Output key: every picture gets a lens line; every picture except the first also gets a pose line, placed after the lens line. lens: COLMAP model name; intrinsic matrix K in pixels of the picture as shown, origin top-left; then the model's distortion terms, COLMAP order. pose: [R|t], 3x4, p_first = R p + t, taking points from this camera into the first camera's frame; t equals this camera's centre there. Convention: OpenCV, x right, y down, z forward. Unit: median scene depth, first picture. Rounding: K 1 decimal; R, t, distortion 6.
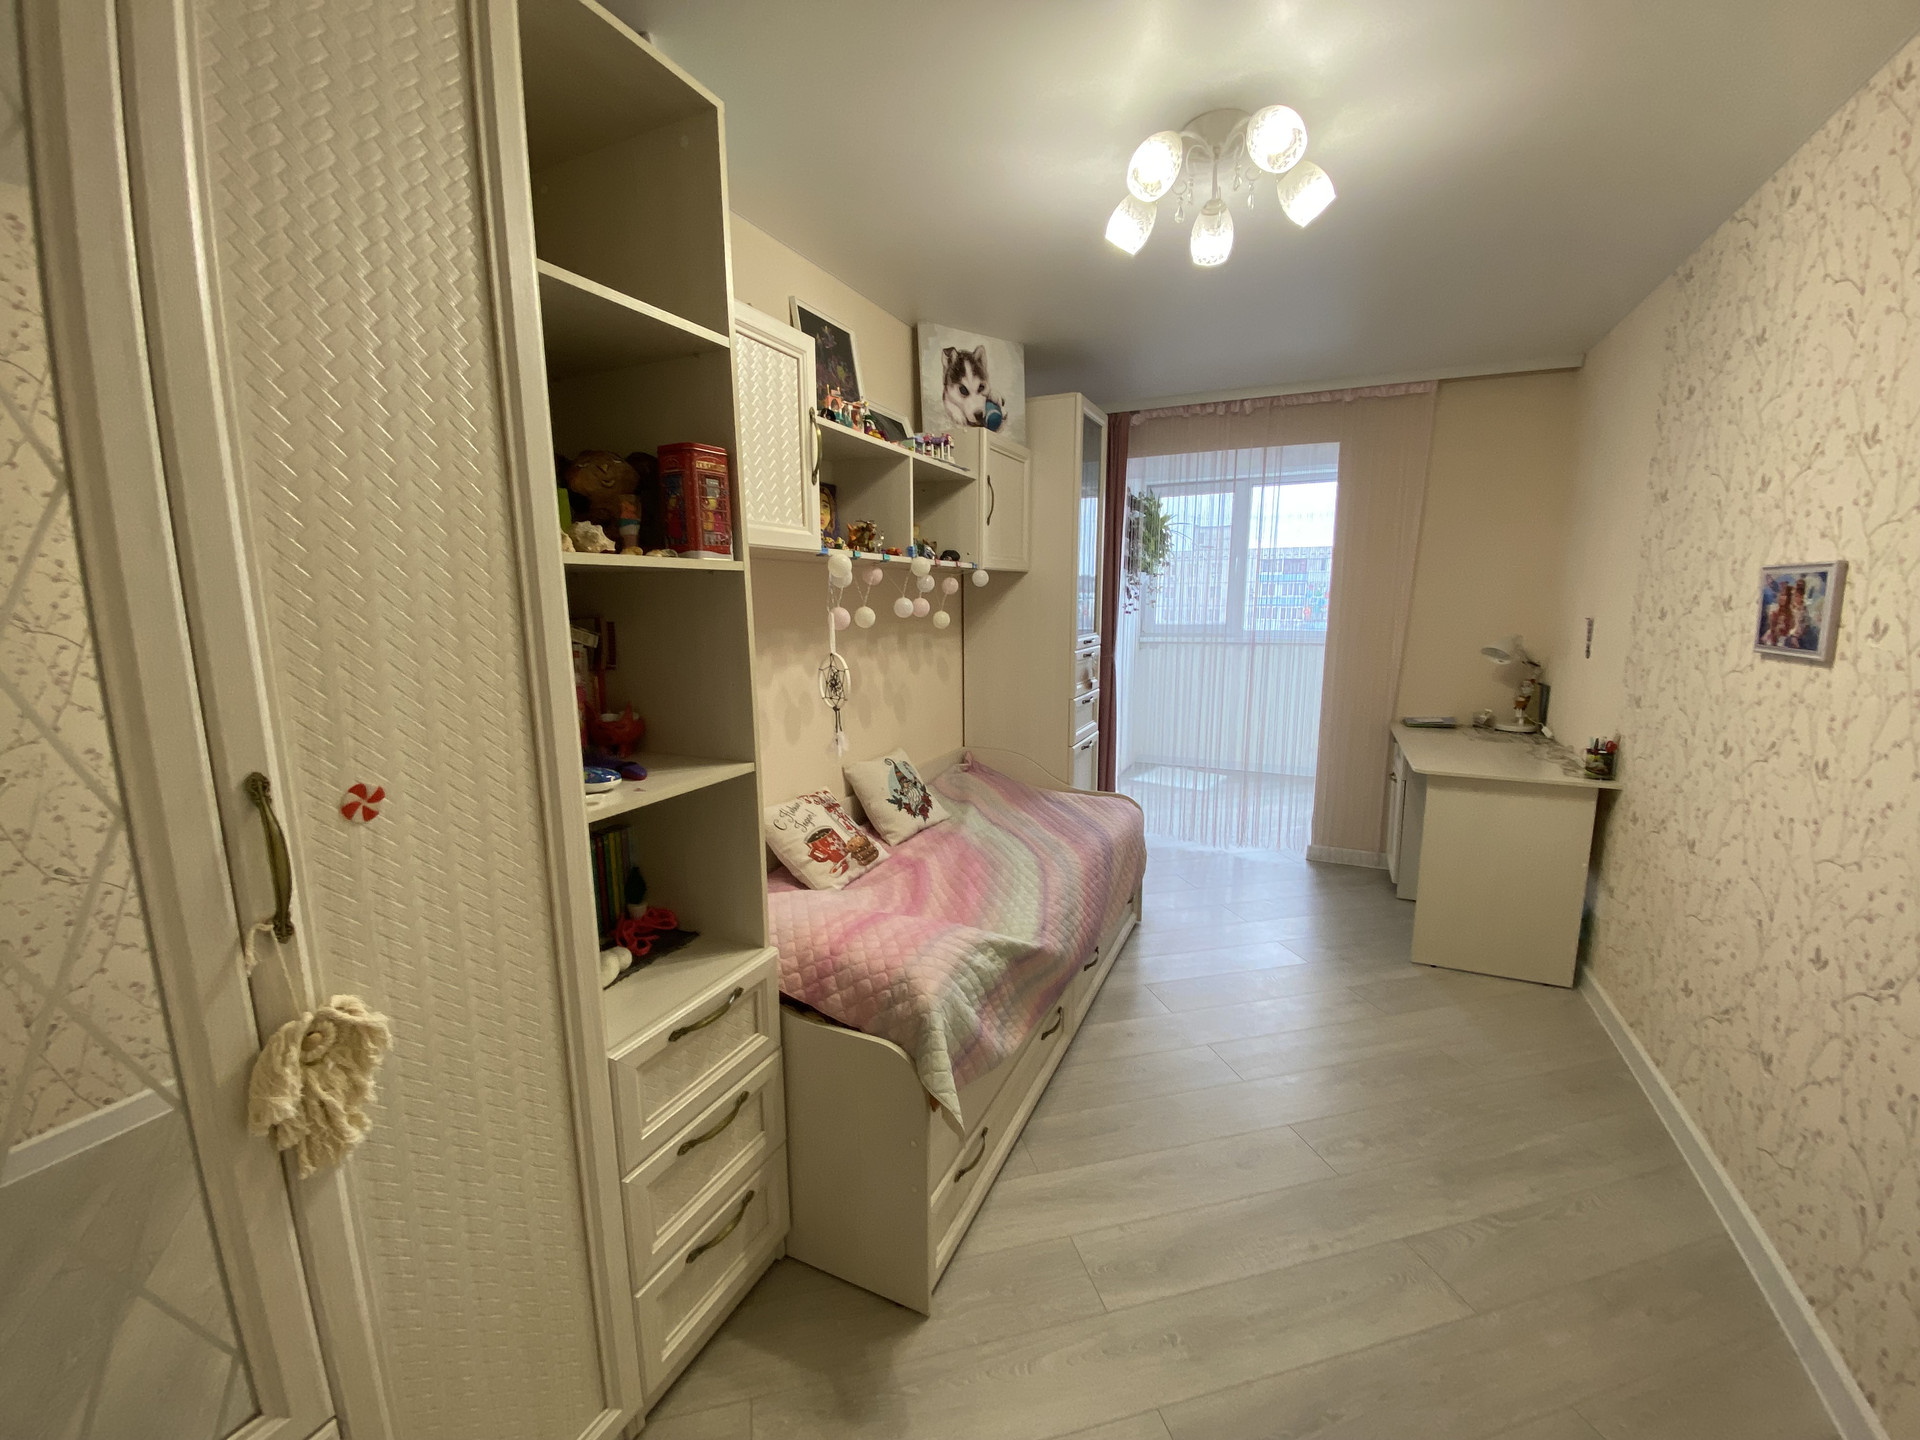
lens RADIAL K [[771.1, 0, 964.2], [0, 771.1, 716.4], [0, 0, 1]] dist [-0.034726, -0.001380]
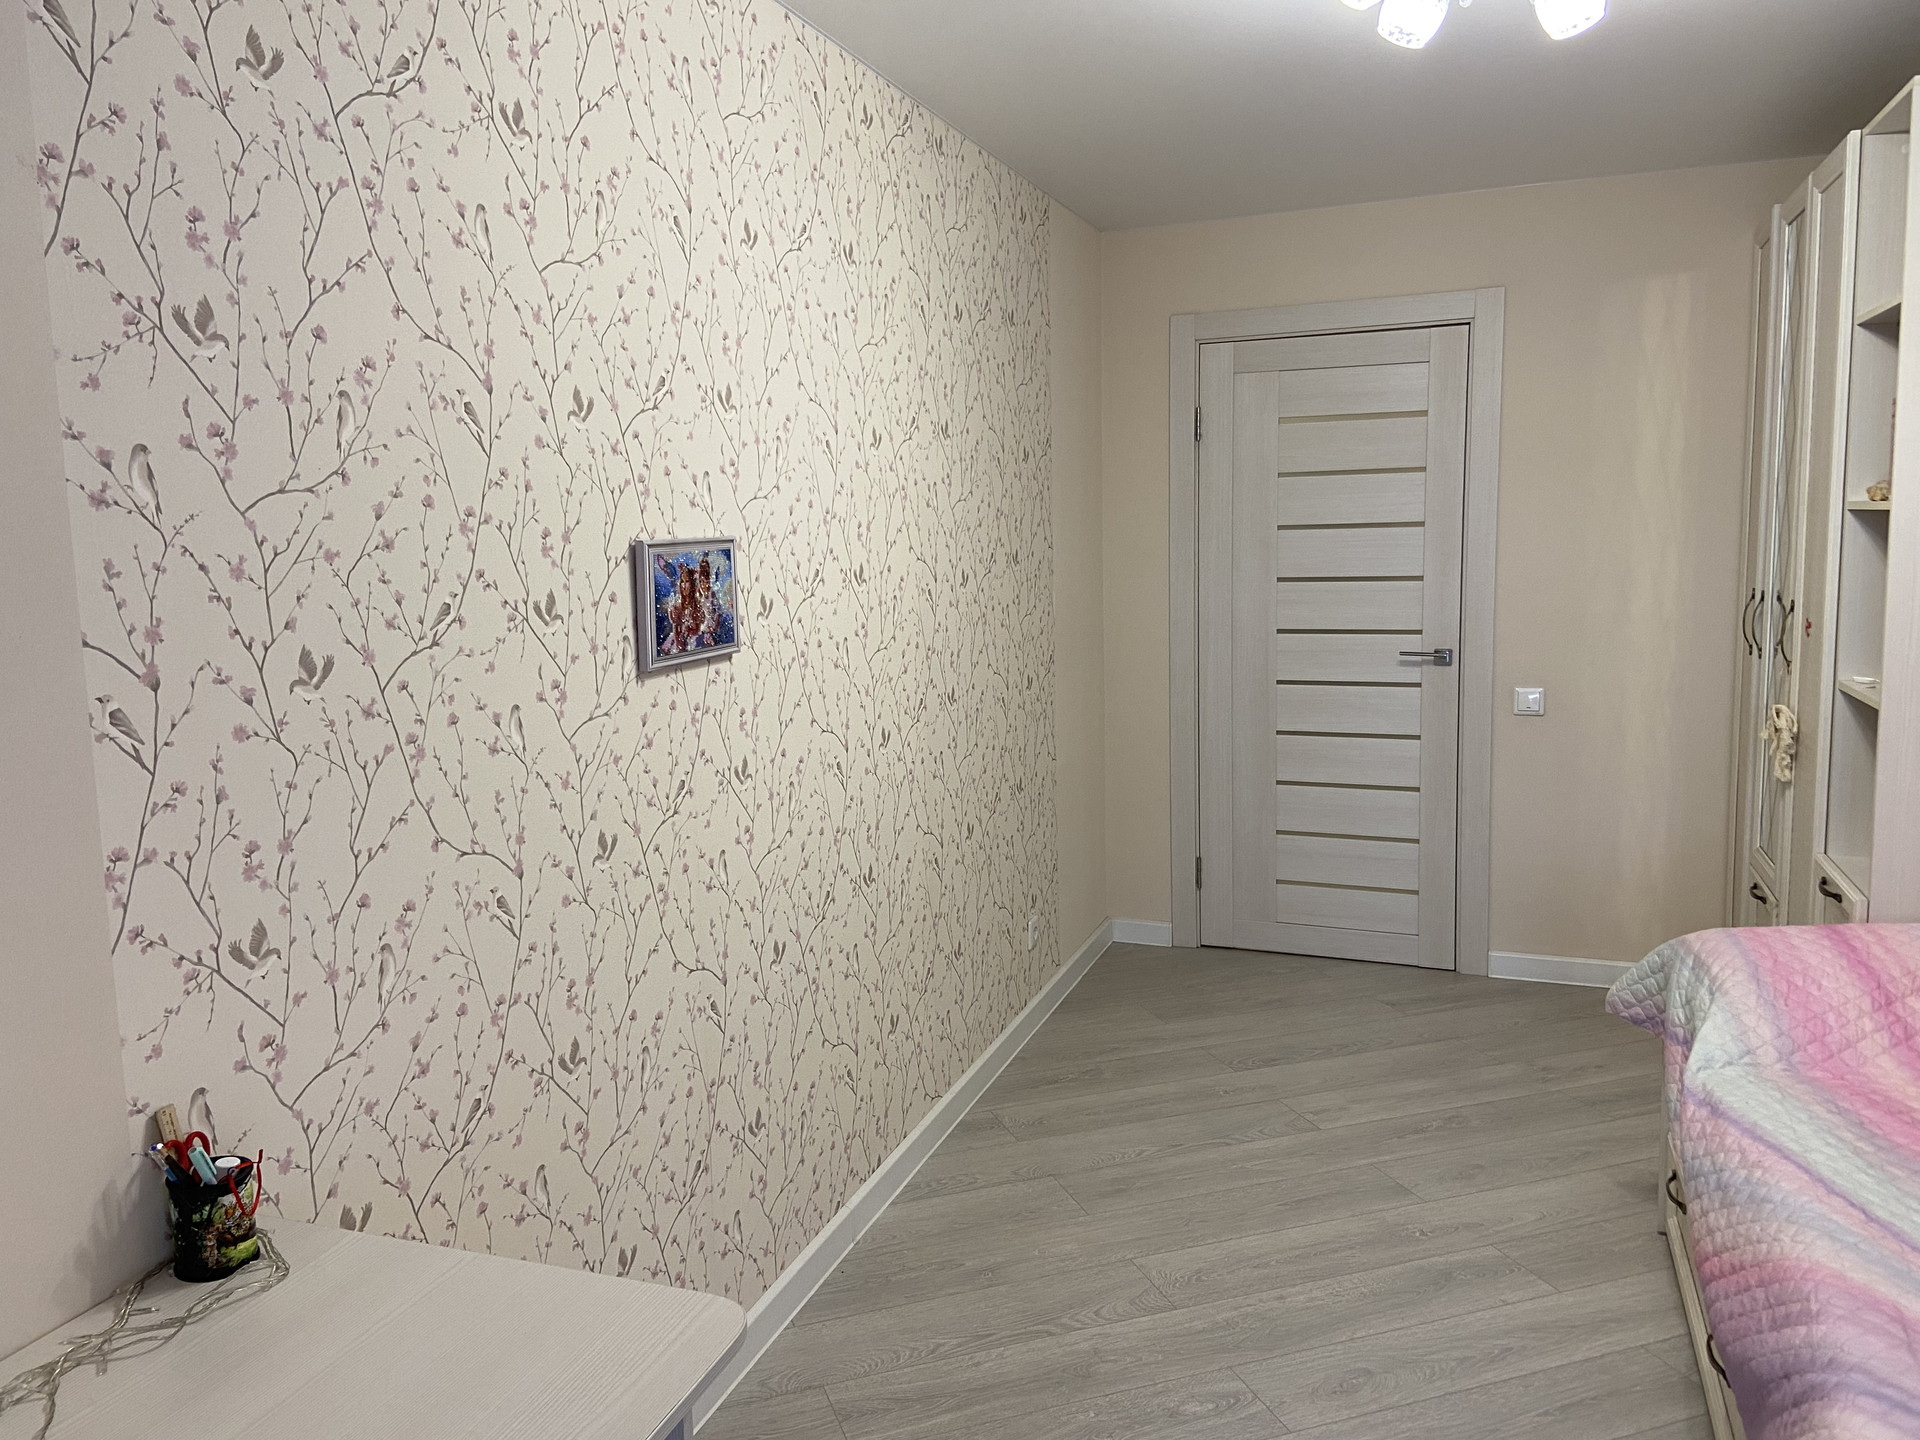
lens RADIAL K [[1466.8, 0, 959.1], [0, 1466.8, 712.7], [0, 0, 1]] dist [0.061971, -0.010717]
pose [[-0.994765, 0.046653, -0.090915, 0.998830], [0.018627, 0.957577, 0.287573, -0.465126], [0.100475, 0.284375, -0.953434, 2.509863]]
